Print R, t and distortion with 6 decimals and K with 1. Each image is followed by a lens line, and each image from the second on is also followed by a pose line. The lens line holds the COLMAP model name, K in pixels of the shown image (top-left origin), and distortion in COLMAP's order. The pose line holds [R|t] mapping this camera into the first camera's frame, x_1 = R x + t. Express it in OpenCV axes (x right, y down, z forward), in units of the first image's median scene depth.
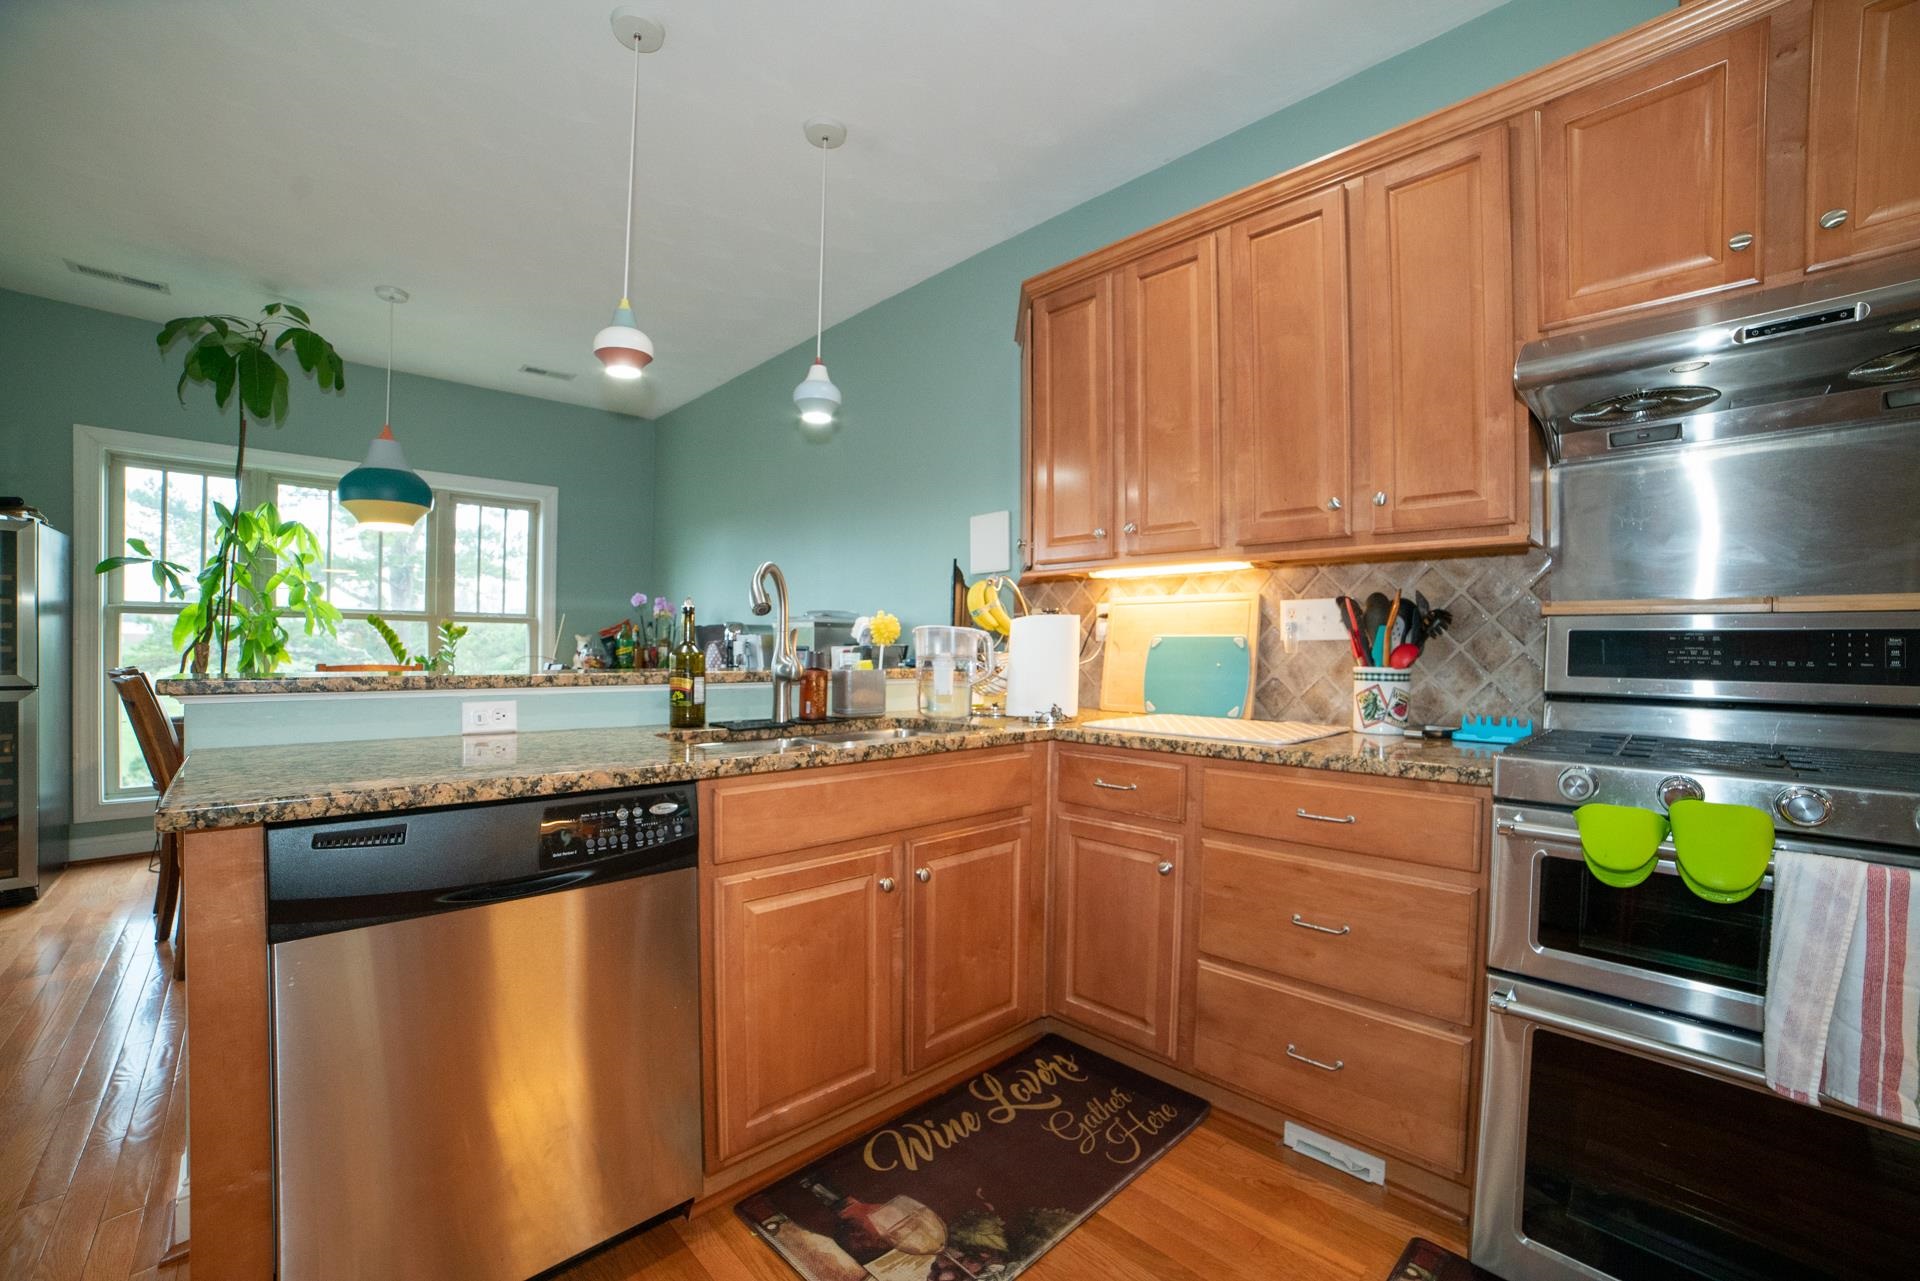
lens RADIAL K [[789.9, 0, 967.7], [0, 789.9, 641.9], [0, 0, 1]] dist [-0.052152, 0.002052]
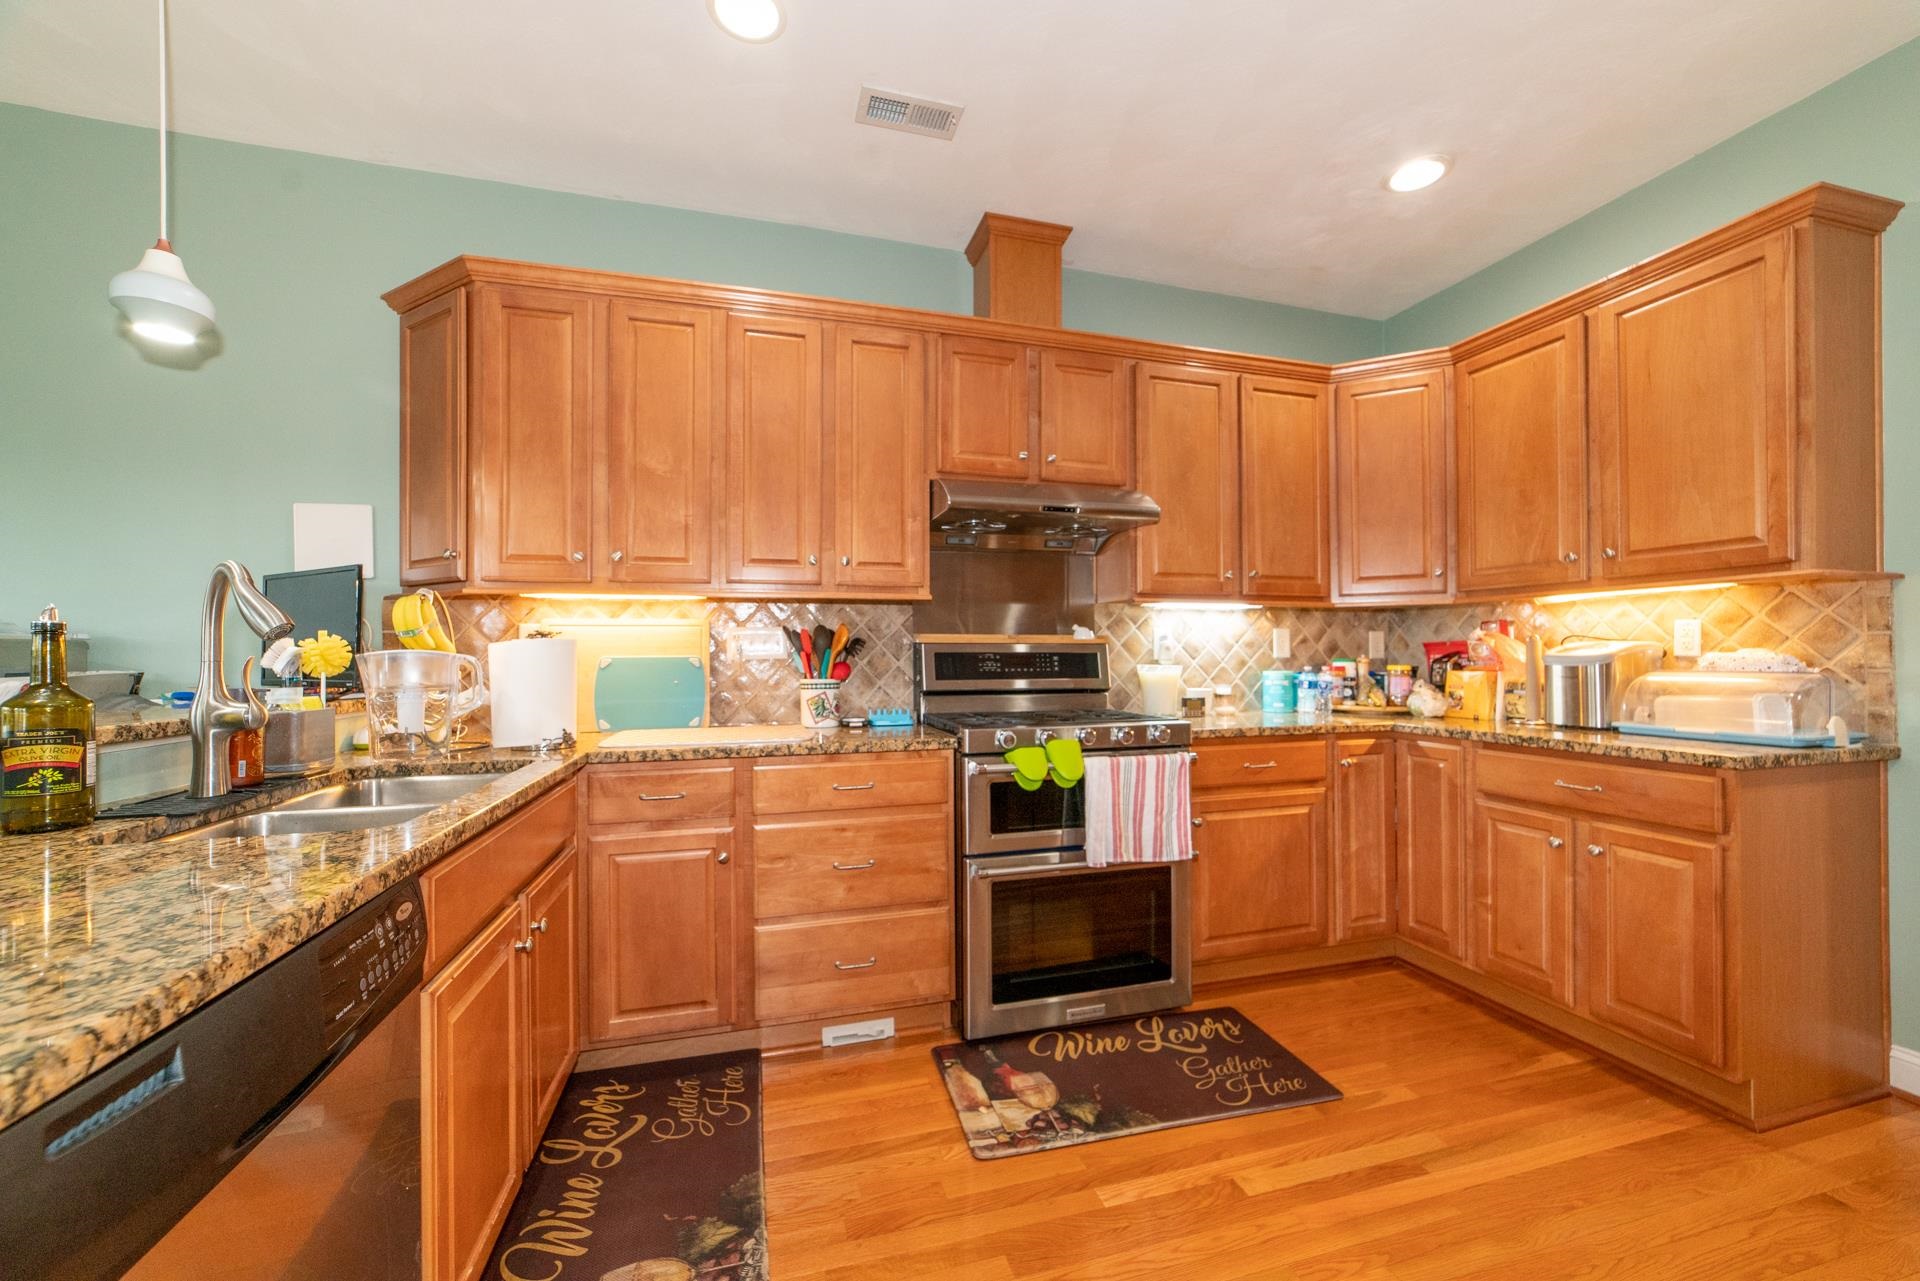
lens RADIAL K [[745.2, 0, 965.3], [0, 745.2, 642.2], [0, 0, 1]] dist [0.000724, 0.001944]
pose [[0.480749, 0.003777, 0.876850, -0.518615], [0.007758, 0.999933, -0.008561, -0.019832], [-0.876824, 0.010918, 0.480688, 0.143174]]
